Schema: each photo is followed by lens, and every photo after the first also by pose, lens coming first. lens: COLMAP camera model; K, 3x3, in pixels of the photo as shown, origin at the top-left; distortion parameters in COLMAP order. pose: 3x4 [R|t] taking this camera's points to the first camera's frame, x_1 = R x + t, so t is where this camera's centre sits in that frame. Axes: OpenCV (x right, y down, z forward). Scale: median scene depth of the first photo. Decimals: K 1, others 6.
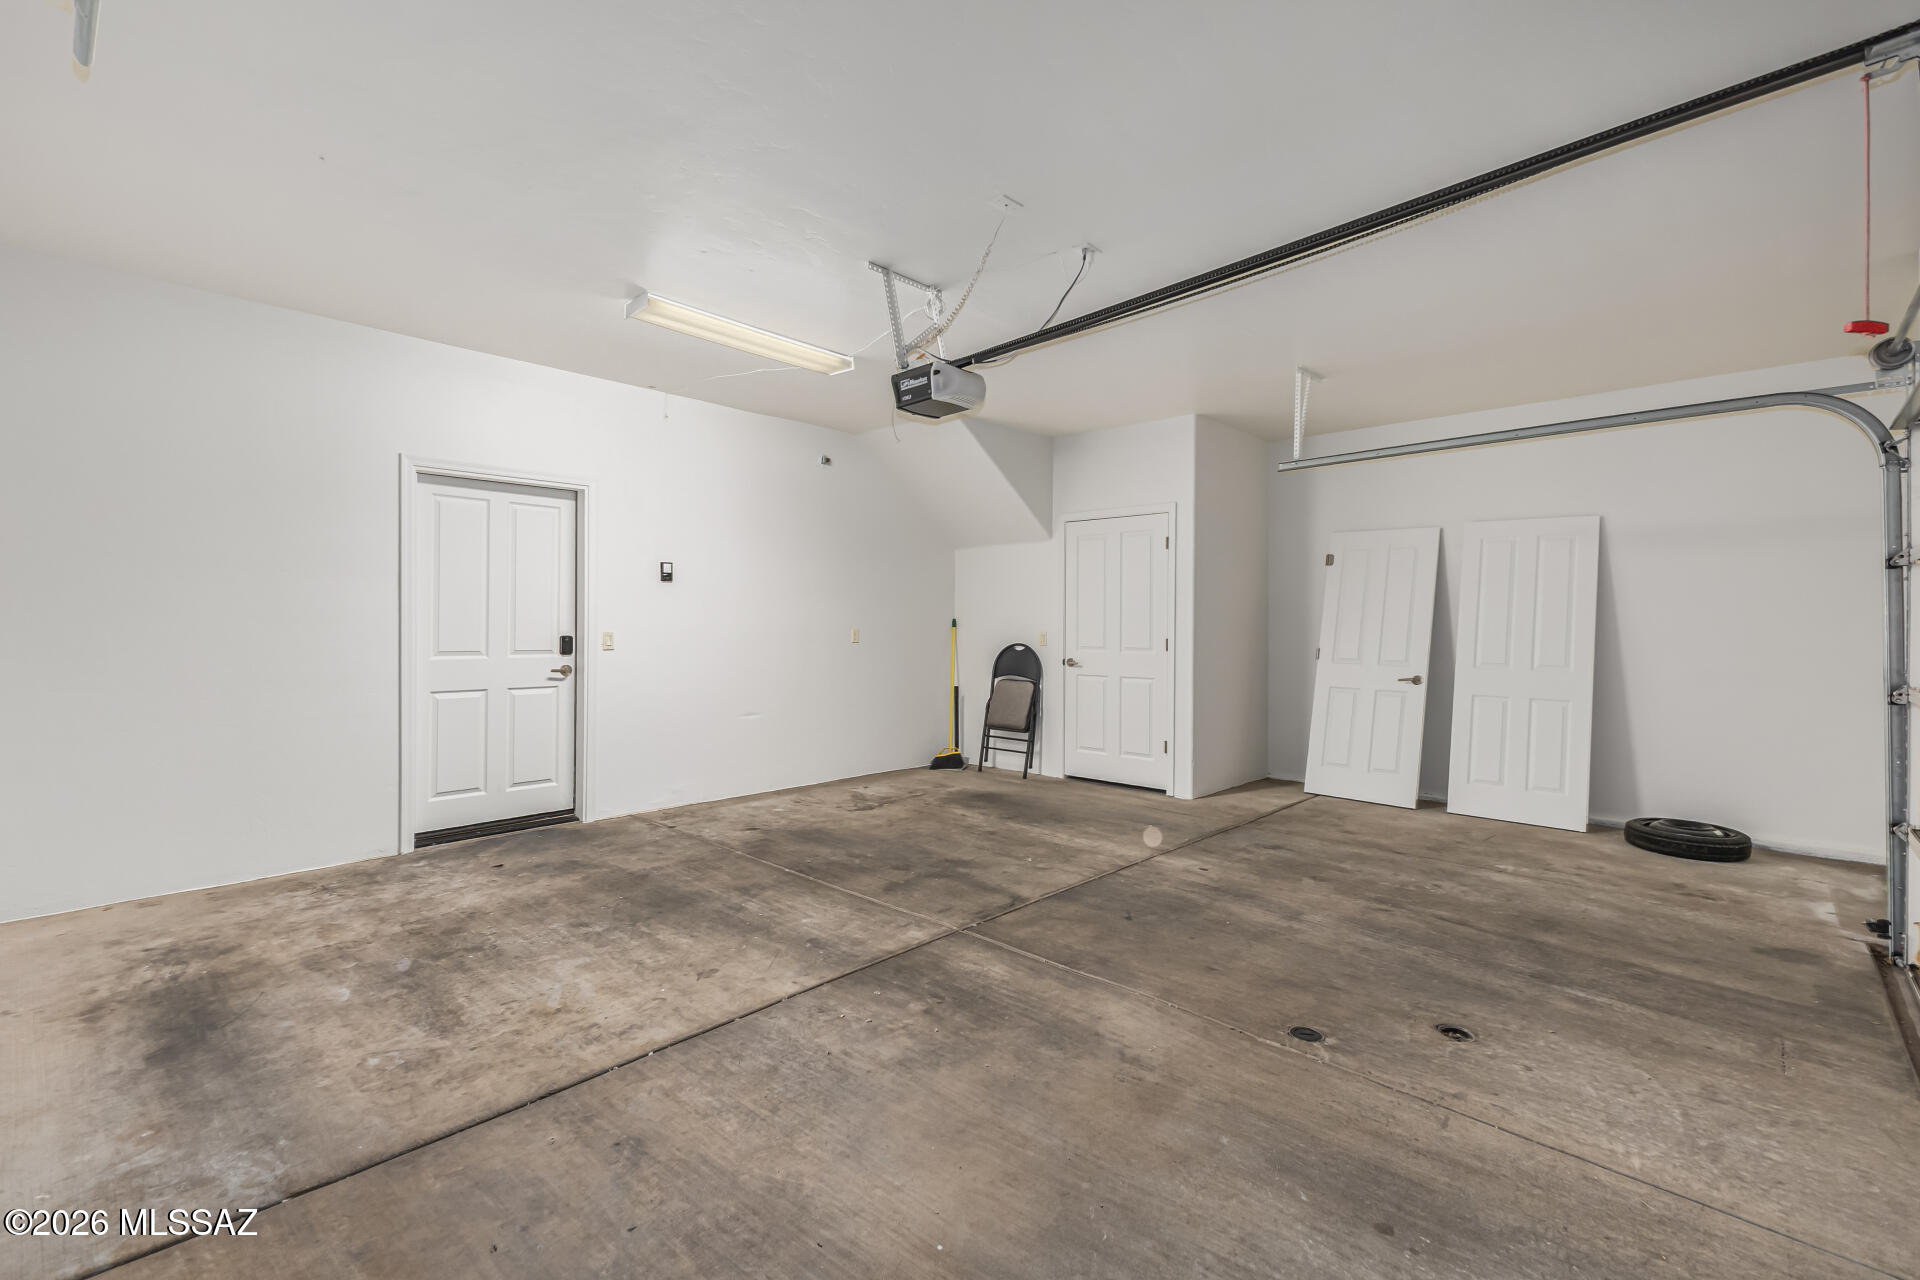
lens RADIAL K [[842.5, 0, 953.2], [0, 842.5, 628.2], [0, 0, 1]] dist [0.014742, -0.003786]
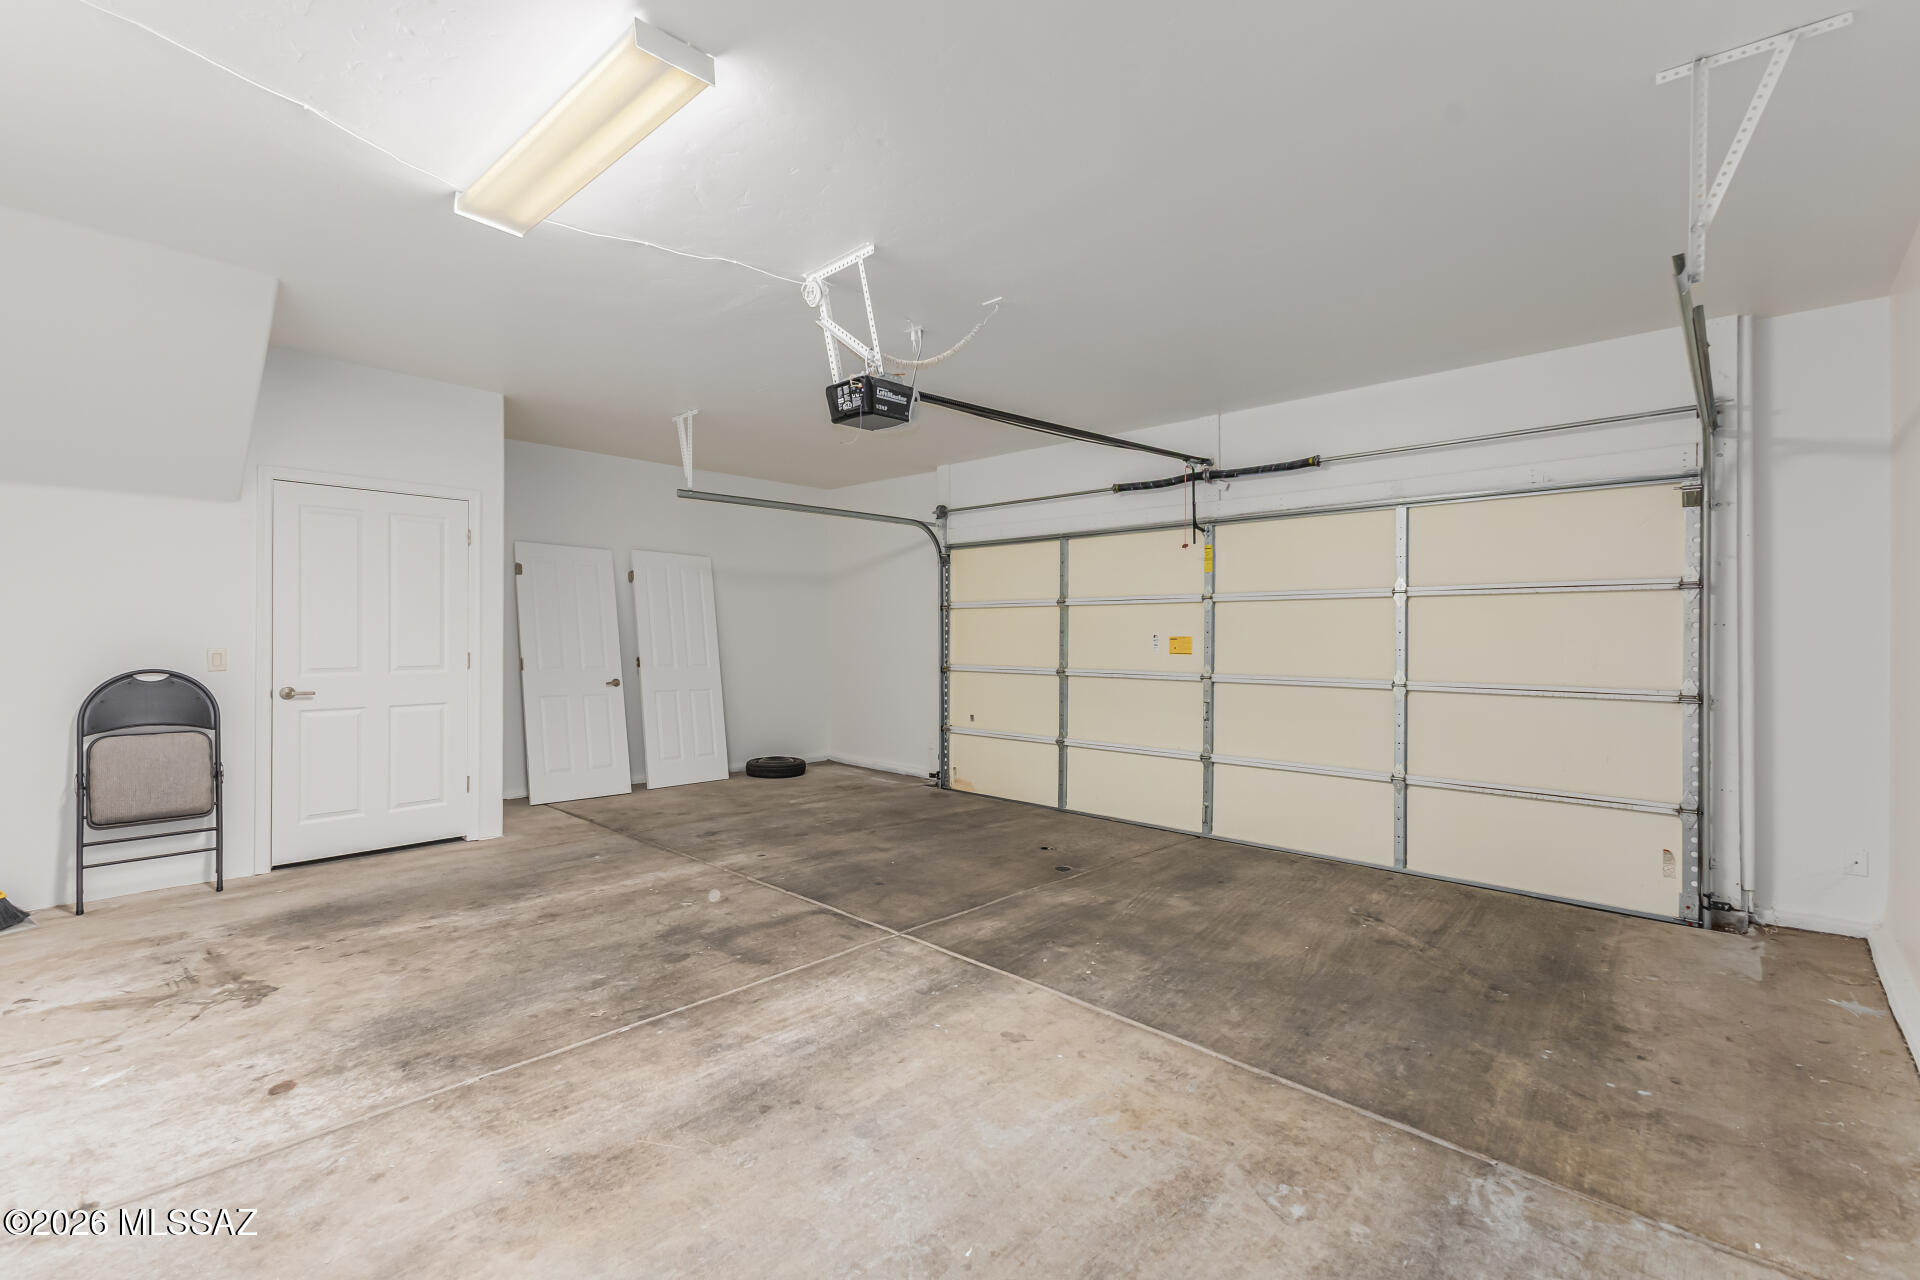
lens RADIAL K [[842.5, 0, 950.7], [0, 842.5, 643.1], [0, 0, 1]] dist [0.014742, -0.003786]
pose [[0.001797, -0.014706, 0.999890, -0.971766], [-0.002512, 0.999889, 0.014710, -0.018326], [-0.999995, -0.002538, 0.001760, 0.877986]]
